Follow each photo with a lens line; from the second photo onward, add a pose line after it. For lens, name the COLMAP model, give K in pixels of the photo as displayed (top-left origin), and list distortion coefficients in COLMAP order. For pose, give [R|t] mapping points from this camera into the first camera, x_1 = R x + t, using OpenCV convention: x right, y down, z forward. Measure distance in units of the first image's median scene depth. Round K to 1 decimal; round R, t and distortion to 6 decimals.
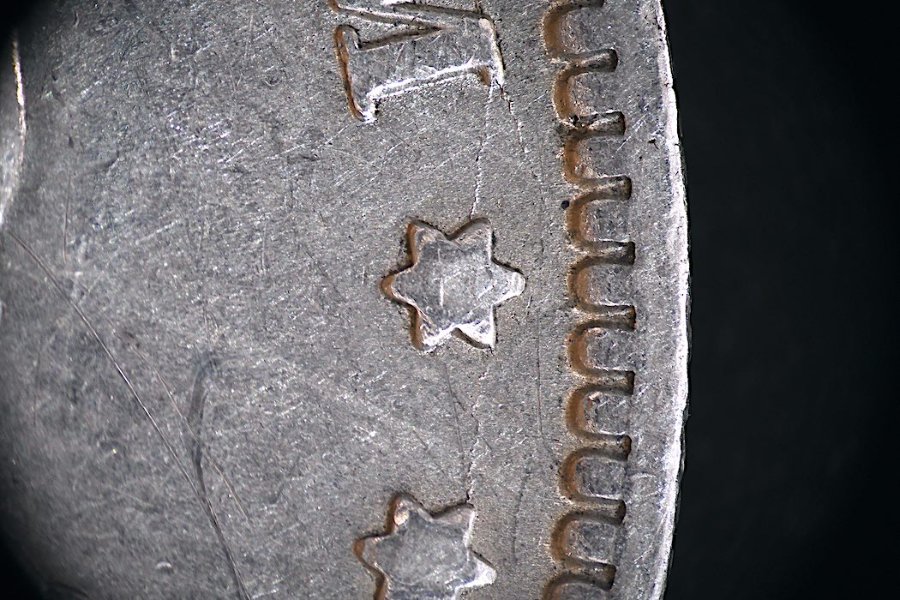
lens RADIAL K [[412.1, 0, 450.3], [0, 412.1, 300.0], [0, 0, 1]] dist [-0.000633, -0.000875]
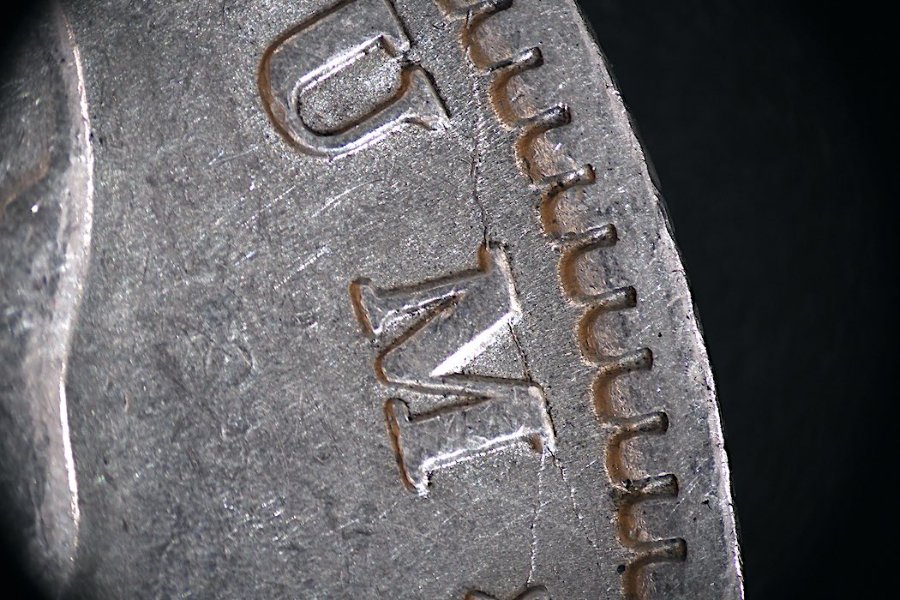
lens RADIAL K [[412.1, 0, 449.7], [0, 412.1, 300.0], [0, 0, 1]] dist [-0.000633, -0.000875]
pose [[0.999305, -0.037281, 0.000000, -0.113084], [0.037281, 0.999305, -0.000061, -0.900868], [0.000002, 0.000061, 1.000000, -0.000306]]
